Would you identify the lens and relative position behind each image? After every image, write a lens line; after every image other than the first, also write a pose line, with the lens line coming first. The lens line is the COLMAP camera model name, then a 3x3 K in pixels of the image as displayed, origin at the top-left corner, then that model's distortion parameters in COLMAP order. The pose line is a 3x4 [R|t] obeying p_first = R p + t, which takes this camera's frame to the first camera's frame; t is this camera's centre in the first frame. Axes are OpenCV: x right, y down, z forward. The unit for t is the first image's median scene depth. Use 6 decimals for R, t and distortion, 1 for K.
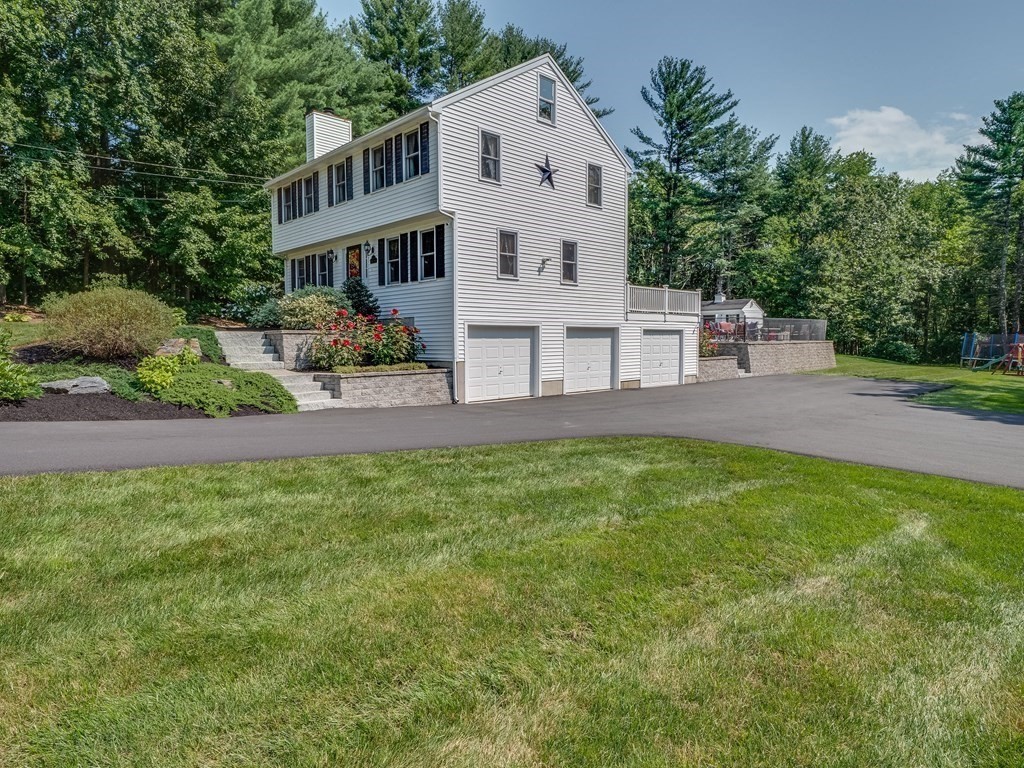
lens RADIAL K [[601.5, 0, 509.1], [0, 601.5, 384.2], [0, 0, 1]] dist [0.003742, 0.001575]
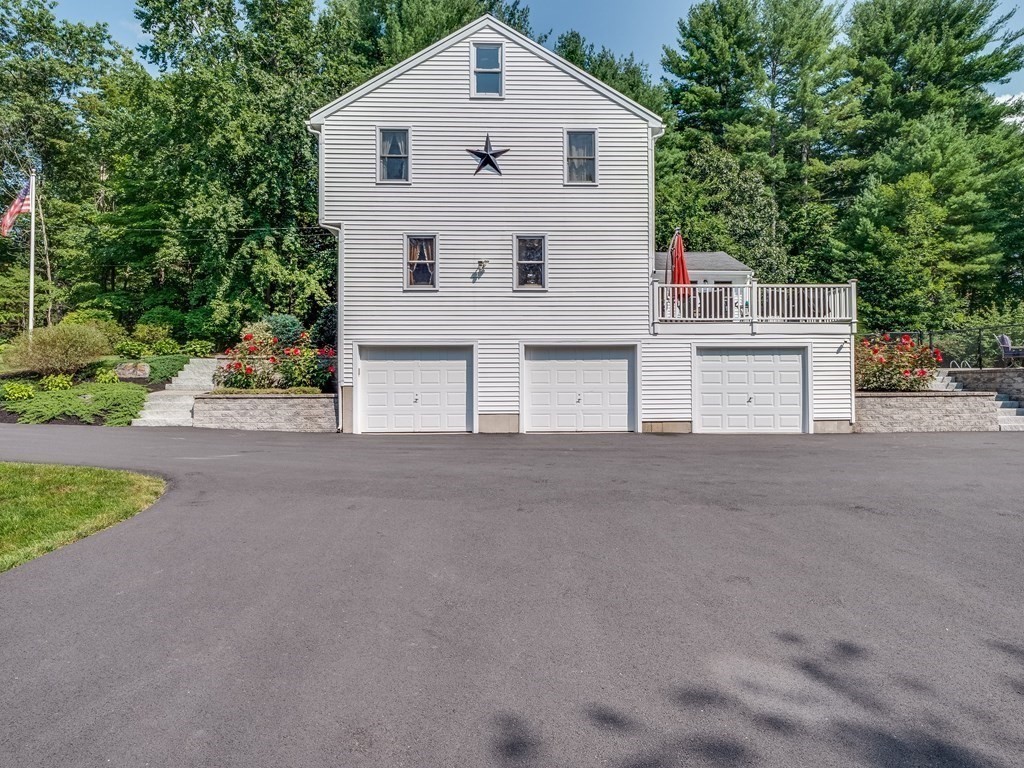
lens RADIAL K [[601.5, 0, 506.1], [0, 601.5, 381.0], [0, 0, 1]] dist [0.003742, 0.001575]
pose [[0.752092, 0.000290, -0.659059, 0.614769], [-0.047893, 0.997380, -0.054215, -0.006866], [0.657316, 0.072339, 0.750135, 0.428093]]
